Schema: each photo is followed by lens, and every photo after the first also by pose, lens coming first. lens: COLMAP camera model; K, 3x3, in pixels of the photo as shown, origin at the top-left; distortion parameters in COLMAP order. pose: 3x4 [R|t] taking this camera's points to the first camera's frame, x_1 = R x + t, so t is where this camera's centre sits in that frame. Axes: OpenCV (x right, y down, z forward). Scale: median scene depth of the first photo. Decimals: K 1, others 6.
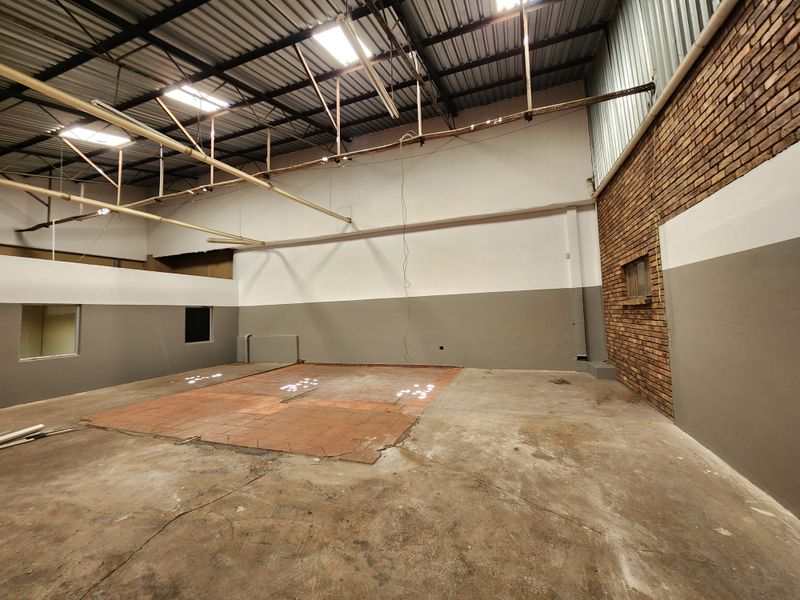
lens RADIAL K [[328.7, 0, 398.1], [0, 328.7, 300.5], [0, 0, 1]] dist [0.004063, -0.003539]
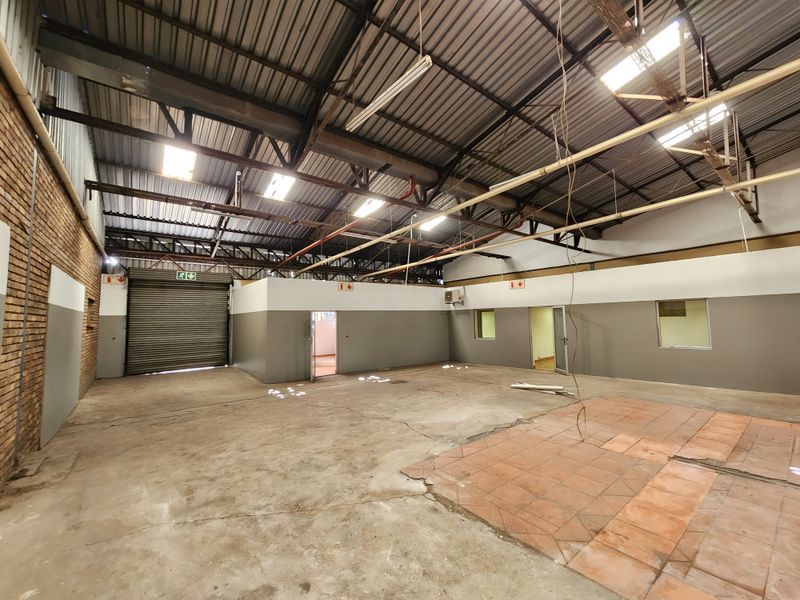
lens RADIAL K [[328.7, 0, 396.5], [0, 328.7, 302.5], [0, 0, 1]] dist [0.004063, -0.003539]
pose [[-0.523682, -0.003669, -0.851906, 0.772009], [0.071592, 0.996264, -0.048299, 0.013020], [0.848900, -0.086283, -0.521463, 1.495461]]
